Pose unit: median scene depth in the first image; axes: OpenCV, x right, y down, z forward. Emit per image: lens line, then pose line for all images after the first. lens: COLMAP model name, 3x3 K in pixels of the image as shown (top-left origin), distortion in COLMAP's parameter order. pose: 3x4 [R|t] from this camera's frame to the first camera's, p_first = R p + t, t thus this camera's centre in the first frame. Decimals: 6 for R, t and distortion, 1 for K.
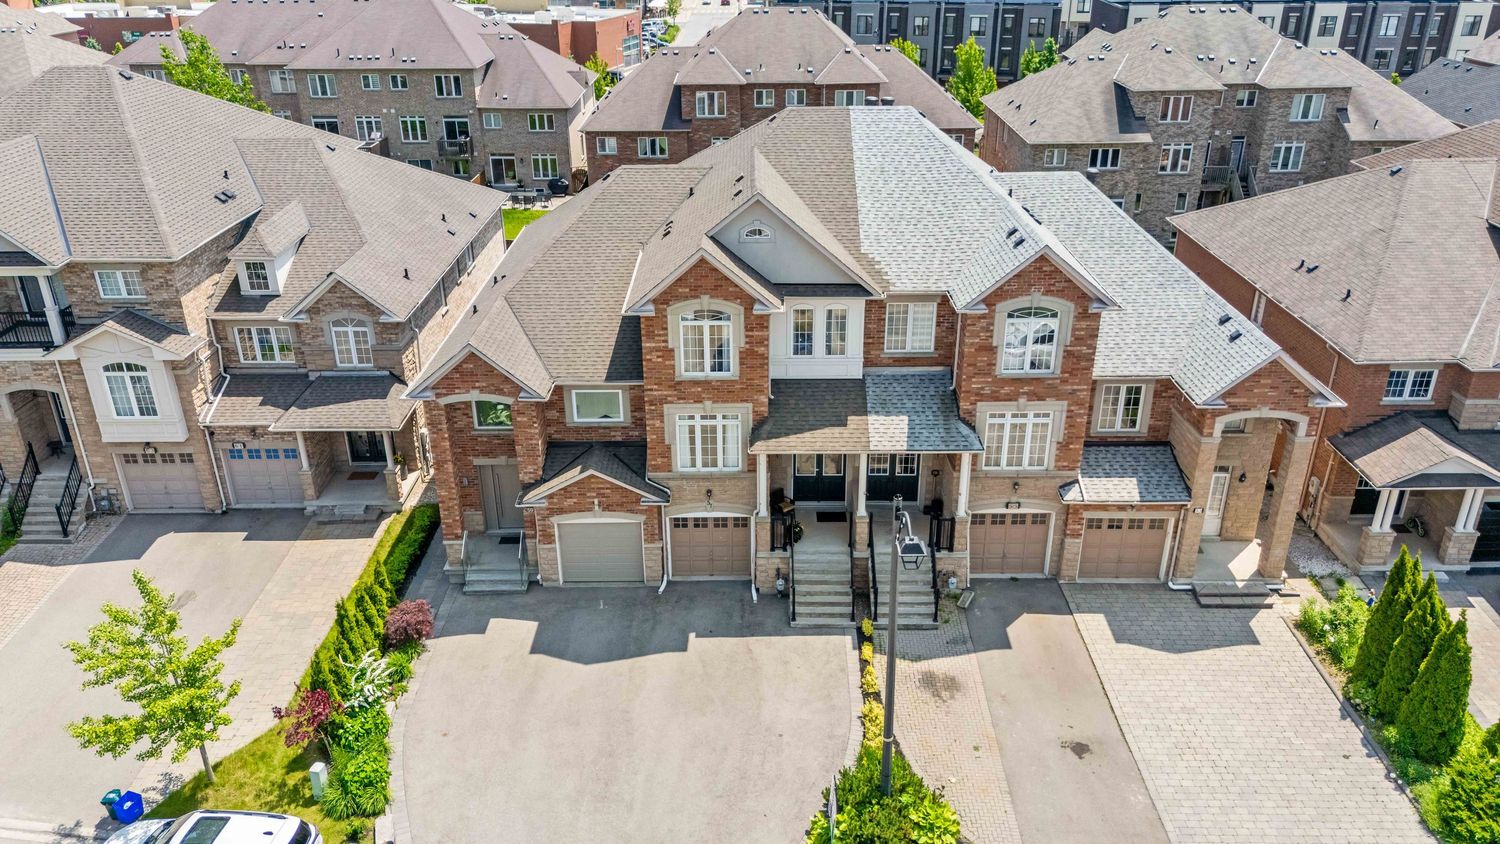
lens RADIAL K [[1099.9, 0, 755.2], [0, 1099.9, 424.6], [0, 0, 1]] dist [0.062332, -0.054875]
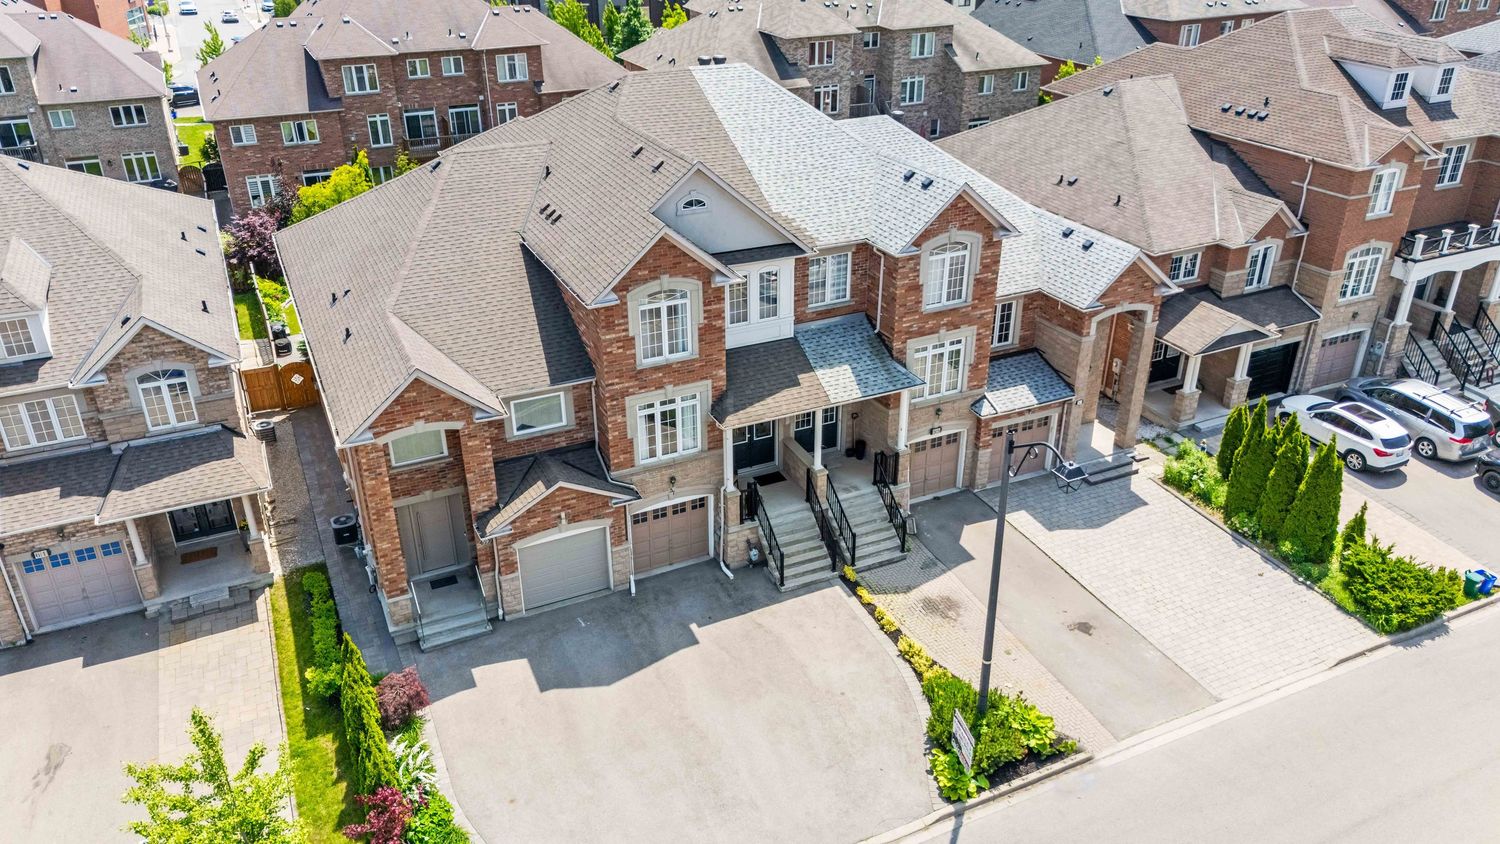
lens RADIAL K [[1099.9, 0, 755.2], [0, 1099.9, 424.6], [0, 0, 1]] dist [0.062332, -0.054875]
pose [[0.903654, -0.194732, 0.381430, -0.333158], [0.181573, 0.980841, 0.070583, -0.040036], [-0.387867, 0.005475, 0.921699, 0.083680]]
